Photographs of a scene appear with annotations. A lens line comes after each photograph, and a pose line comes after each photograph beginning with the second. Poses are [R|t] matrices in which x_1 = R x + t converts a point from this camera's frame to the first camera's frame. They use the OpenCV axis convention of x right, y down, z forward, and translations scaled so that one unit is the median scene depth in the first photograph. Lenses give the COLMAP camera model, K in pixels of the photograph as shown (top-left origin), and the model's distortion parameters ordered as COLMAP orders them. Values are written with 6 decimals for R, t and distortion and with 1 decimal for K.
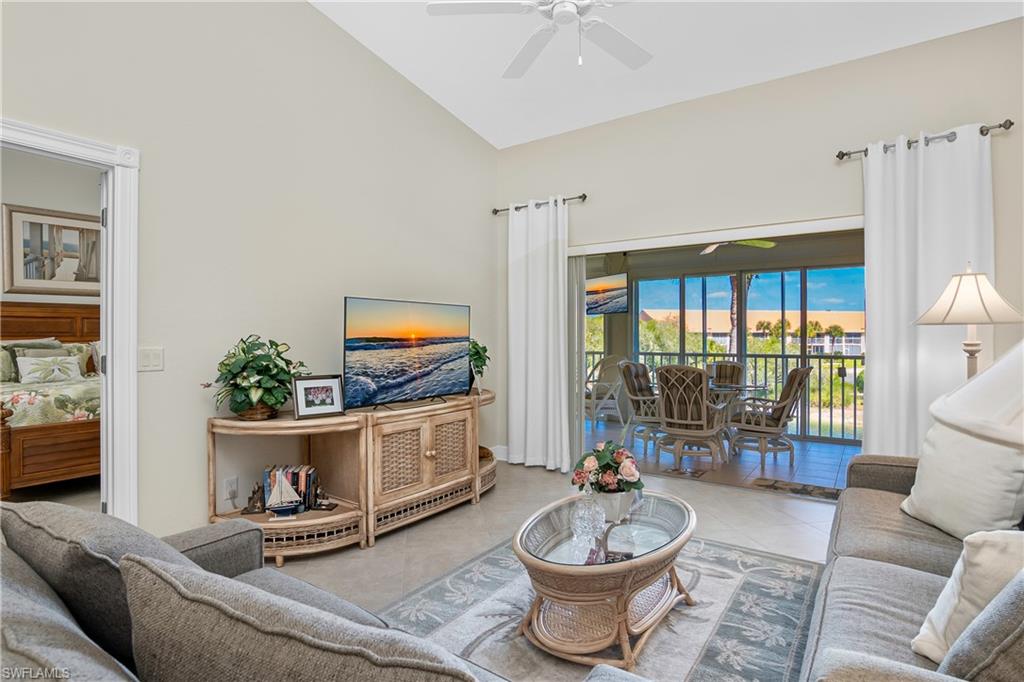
lens RADIAL K [[514.9, 0, 502.5], [0, 514.9, 338.1], [0, 0, 1]] dist [-0.036063, 0.000154]
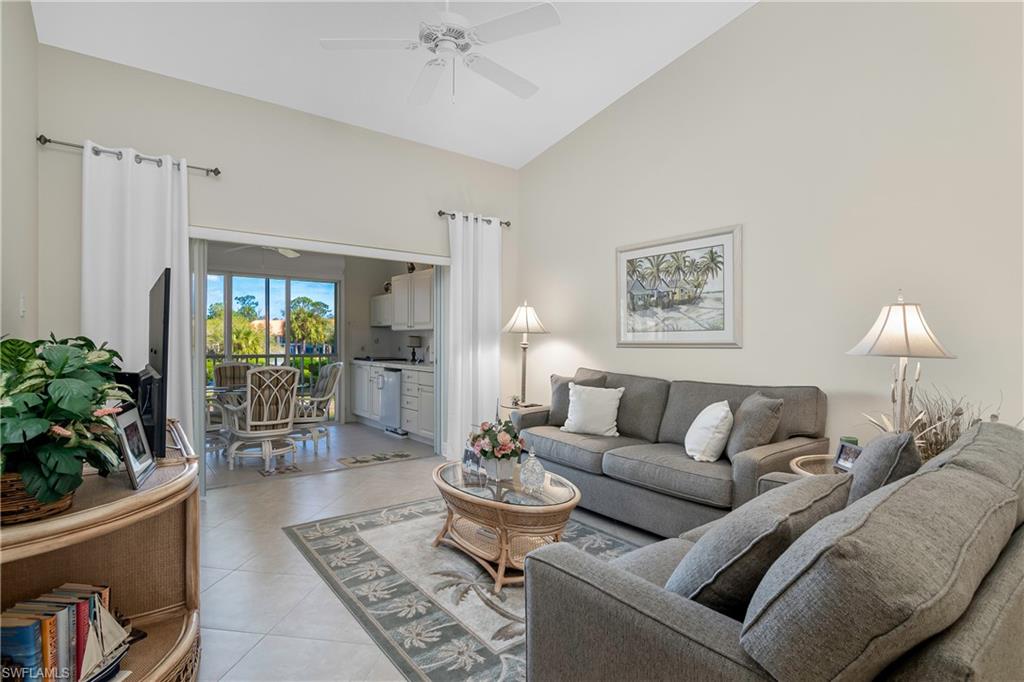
lens RADIAL K [[514.9, 0, 502.5], [0, 514.9, 338.1], [0, 0, 1]] dist [-0.036063, 0.000154]
pose [[0.280388, 0.007498, 0.959858, -0.482296], [-0.004820, 0.999968, -0.006403, 0.002909], [-0.959875, -0.002832, 0.280415, 0.289510]]
